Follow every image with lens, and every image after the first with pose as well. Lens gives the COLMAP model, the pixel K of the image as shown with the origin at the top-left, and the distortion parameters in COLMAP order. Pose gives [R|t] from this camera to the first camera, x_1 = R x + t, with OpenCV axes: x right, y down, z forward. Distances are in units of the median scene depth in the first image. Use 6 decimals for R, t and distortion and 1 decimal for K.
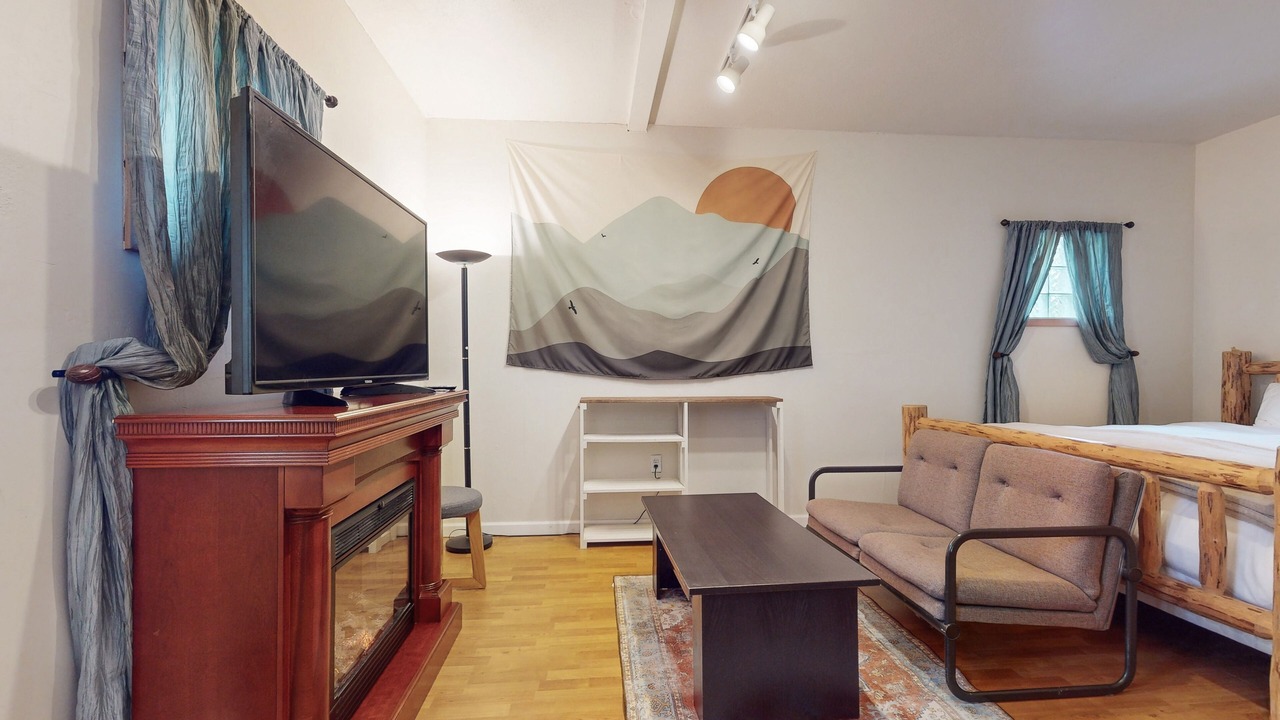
lens RADIAL K [[556.0, 0, 639.3], [0, 556.0, 363.2], [0, 0, 1]] dist [-0.000138, -0.000151]
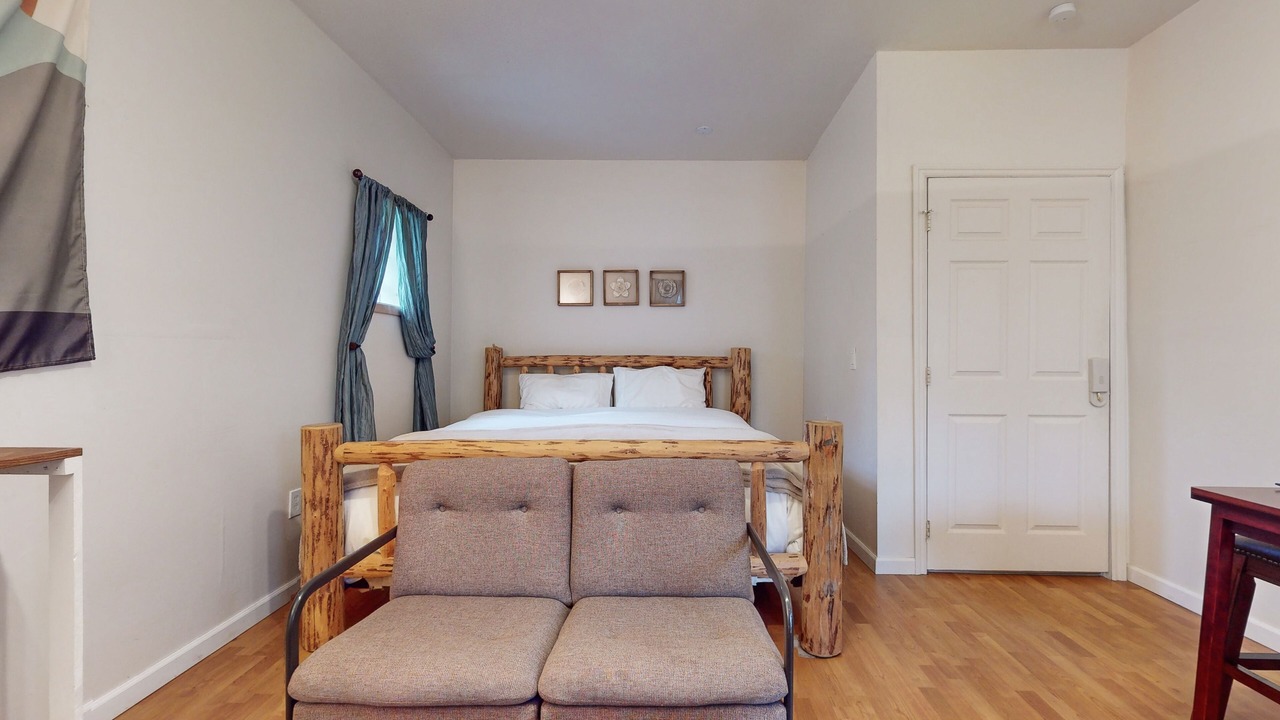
lens RADIAL K [[565.7, 0, 650.2], [0, 565.7, 361.7], [0, 0, 1]] dist [0.000486, -0.000198]
pose [[0.102355, -0.003065, 0.994743, -0.084718], [-0.005703, 0.999977, 0.003668, 0.001858], [-0.994732, -0.006049, 0.102336, 0.545487]]
